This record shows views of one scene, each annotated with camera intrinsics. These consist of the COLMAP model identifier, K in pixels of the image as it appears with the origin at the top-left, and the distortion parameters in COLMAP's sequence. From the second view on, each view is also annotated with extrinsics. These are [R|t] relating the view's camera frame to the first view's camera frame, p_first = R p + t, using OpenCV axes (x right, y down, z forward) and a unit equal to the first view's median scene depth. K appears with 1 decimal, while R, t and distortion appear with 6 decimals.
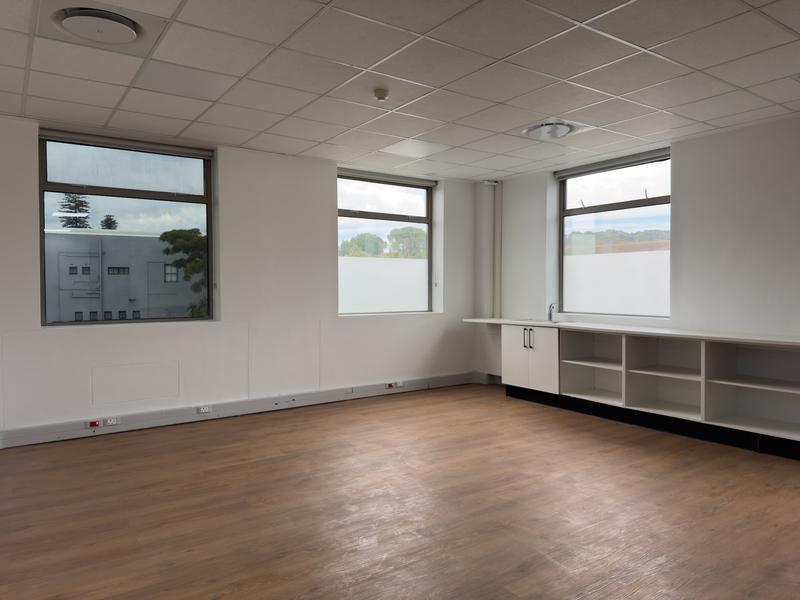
lens RADIAL K [[566.0, 0, 397.9], [0, 566.0, 296.9], [0, 0, 1]] dist [0.006237, -0.026989]
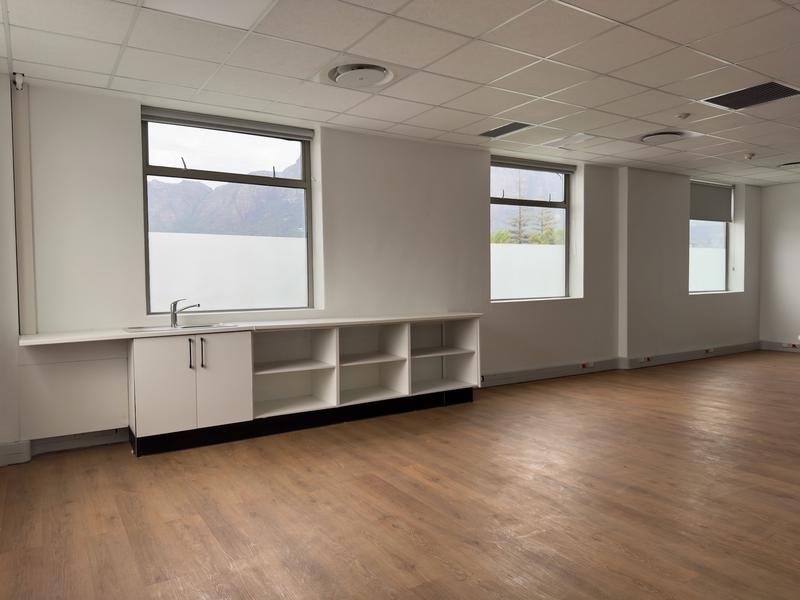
lens RADIAL K [[566.0, 0, 397.9], [0, 566.0, 296.9], [0, 0, 1]] dist [0.006237, -0.026989]
pose [[0.021029, -0.034462, 0.999185, -0.470405], [0.028174, 0.999029, 0.033864, -0.010011], [-0.999382, 0.027439, 0.021980, 0.823263]]
